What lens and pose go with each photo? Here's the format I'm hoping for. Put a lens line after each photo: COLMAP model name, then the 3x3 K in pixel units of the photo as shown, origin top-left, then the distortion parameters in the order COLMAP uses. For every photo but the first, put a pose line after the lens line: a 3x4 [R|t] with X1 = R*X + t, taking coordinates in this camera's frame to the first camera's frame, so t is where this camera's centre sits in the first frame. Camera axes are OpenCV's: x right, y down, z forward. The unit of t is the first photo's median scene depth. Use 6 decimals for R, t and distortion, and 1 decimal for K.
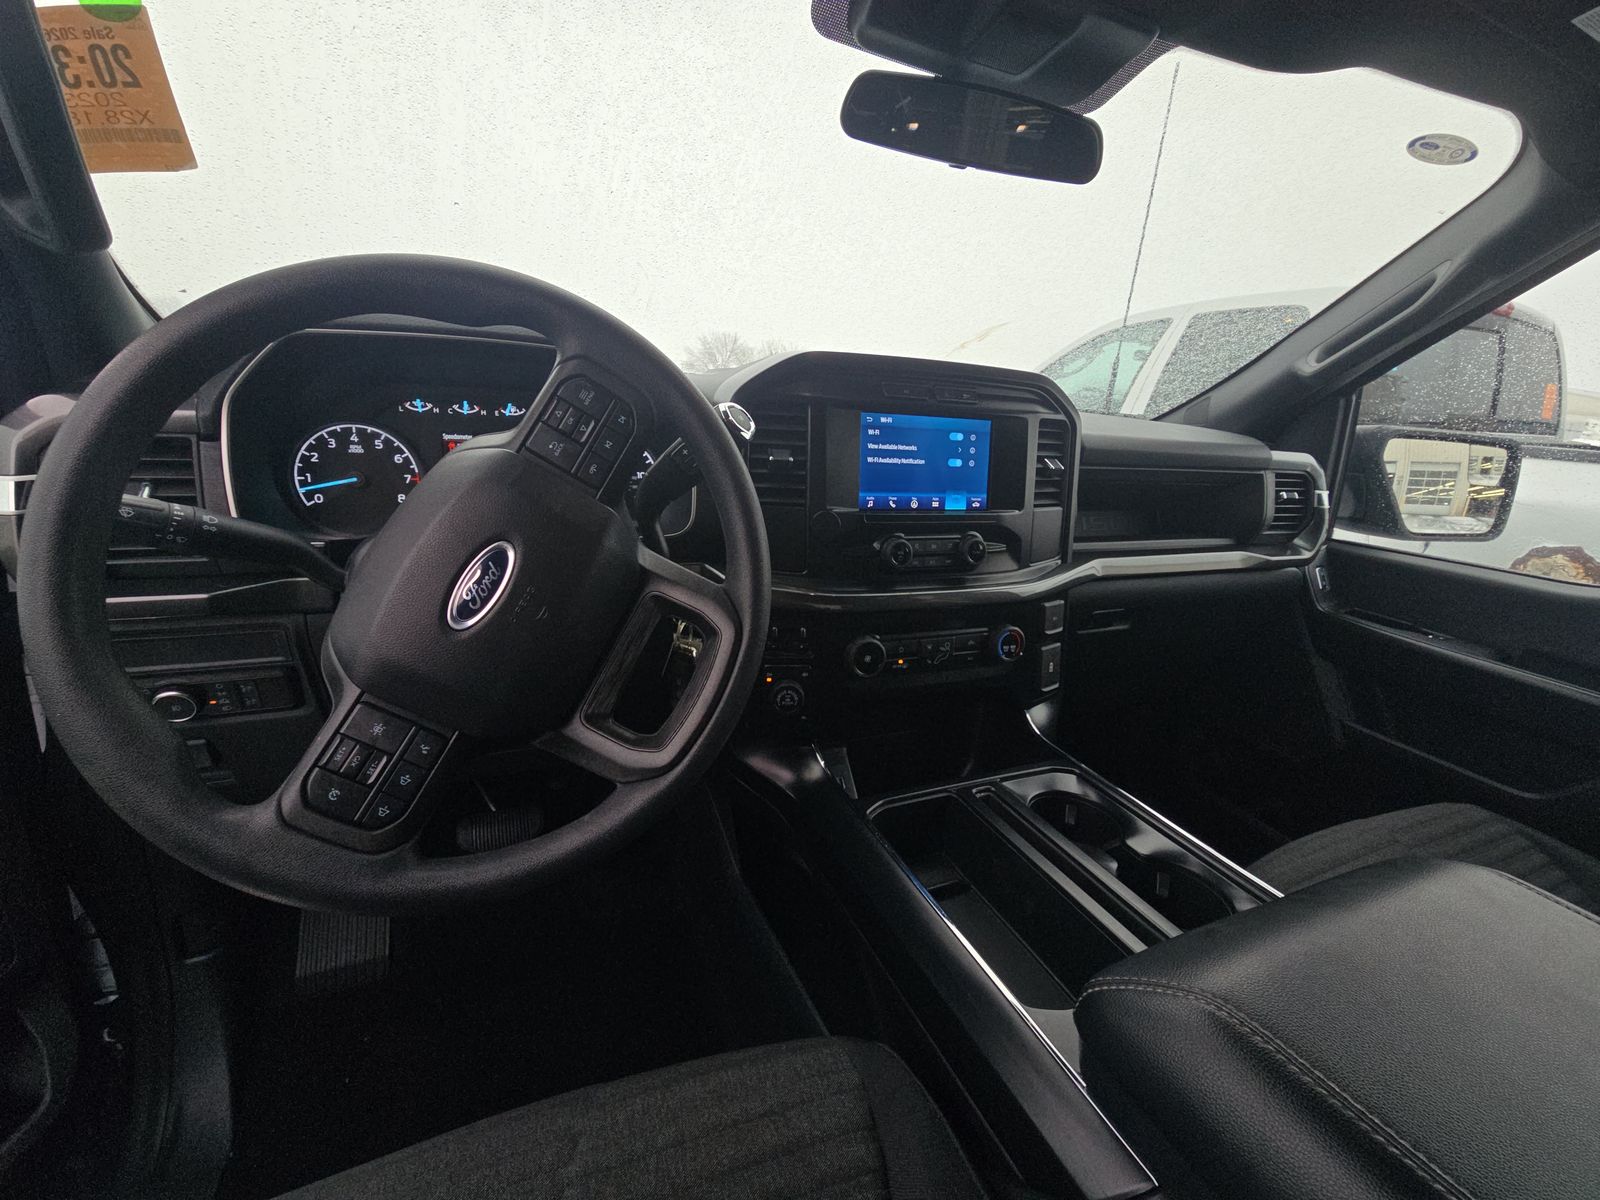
lens RADIAL K [[654.5, 0, 788.9], [0, 654.5, 594.7], [0, 0, 1]] dist [0.001330, -0.005509]
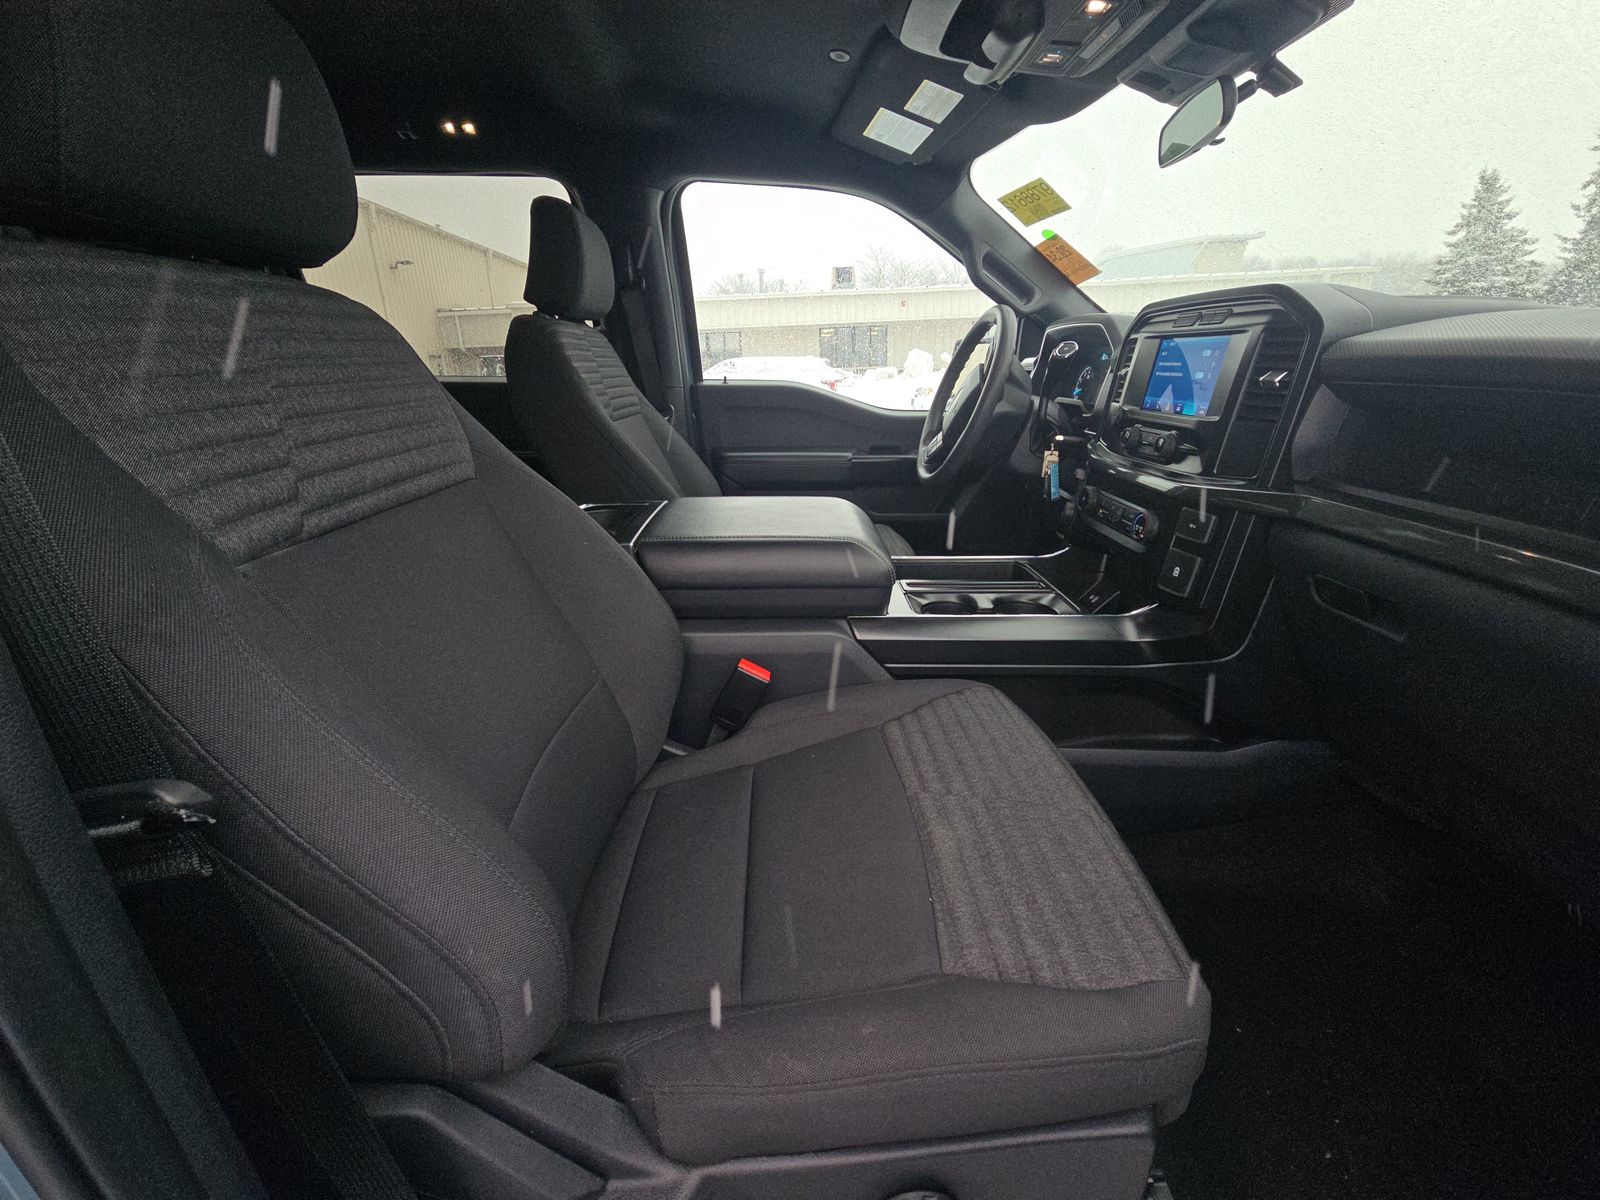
lens RADIAL K [[654.5, 0, 788.9], [0, 654.5, 594.7], [0, 0, 1]] dist [0.001330, -0.005509]
pose [[-0.380430, 0.244913, -0.891791, 1.755162], [-0.292451, 0.882952, 0.367243, -0.066704], [0.877351, 0.400516, -0.264276, 0.833063]]
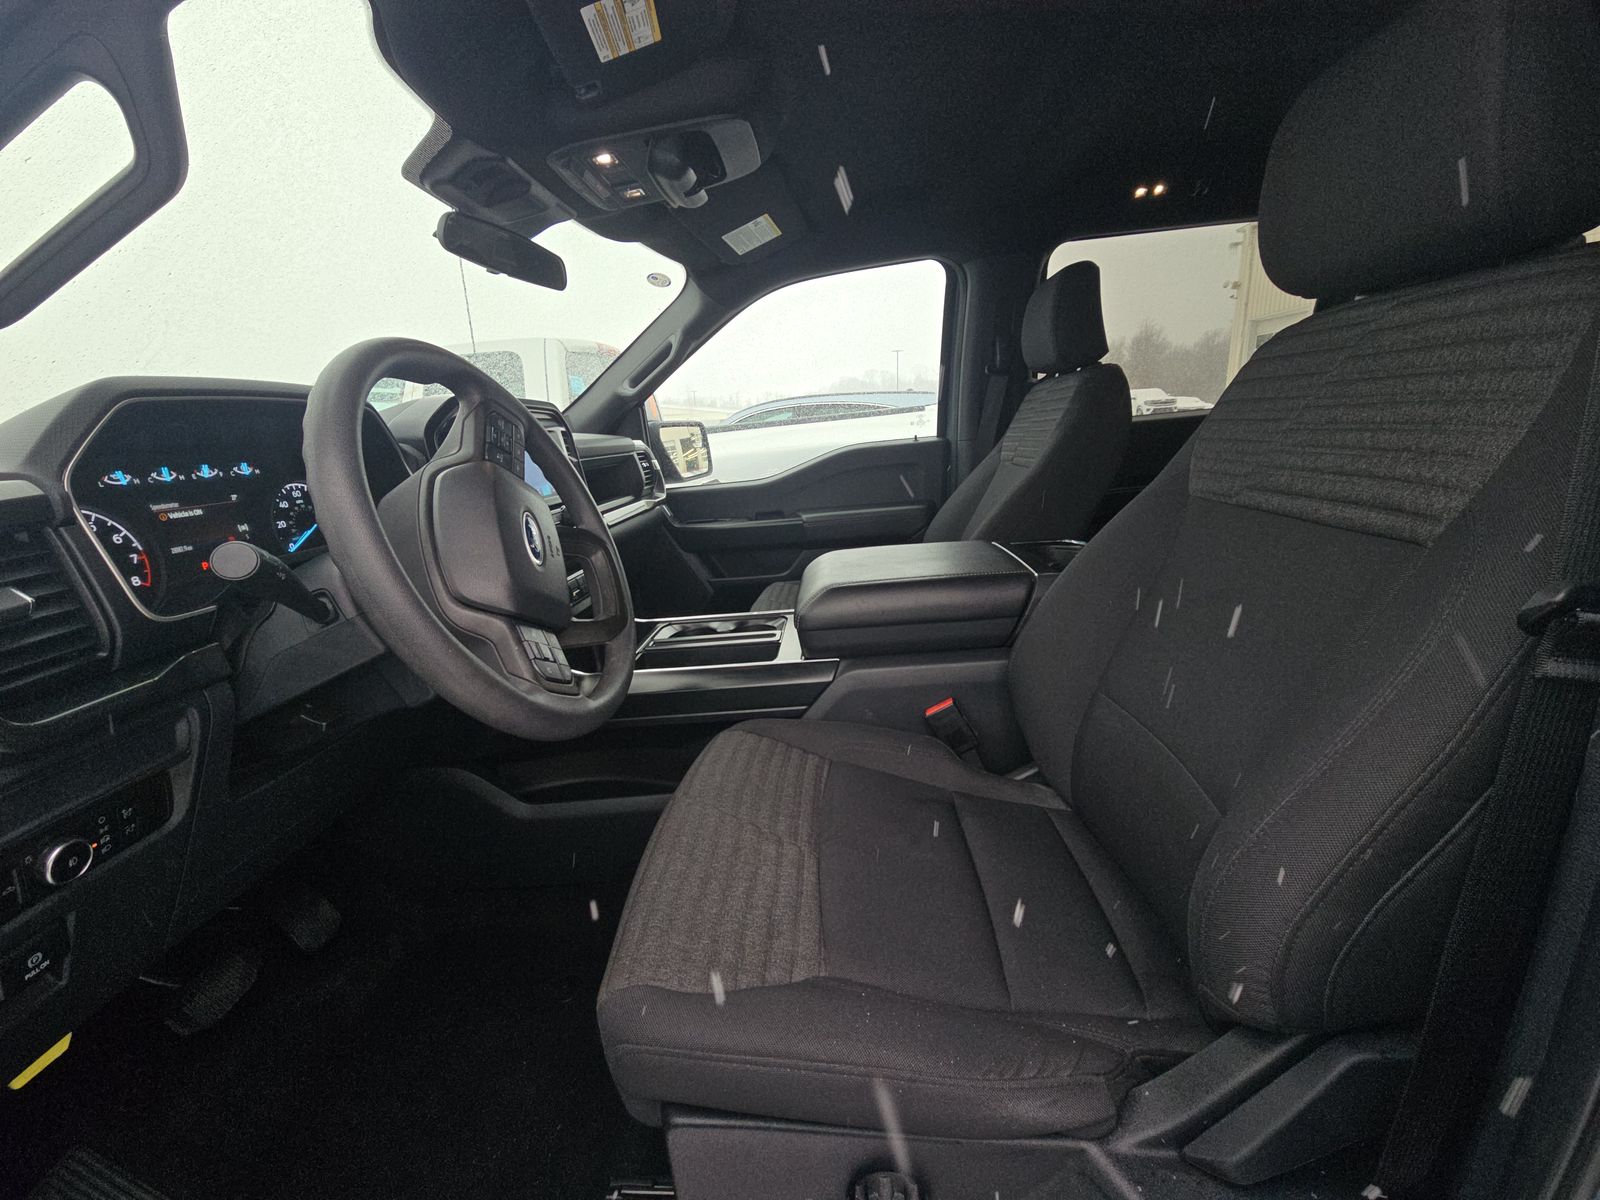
lens RADIAL K [[654.5, 0, 788.9], [0, 654.5, 594.7], [0, 0, 1]] dist [0.001330, -0.005509]
pose [[0.454219, -0.299027, 0.839207, -0.844855], [0.319364, 0.934034, 0.159961, 0.012434], [-0.831680, 0.195355, 0.519754, -0.187170]]
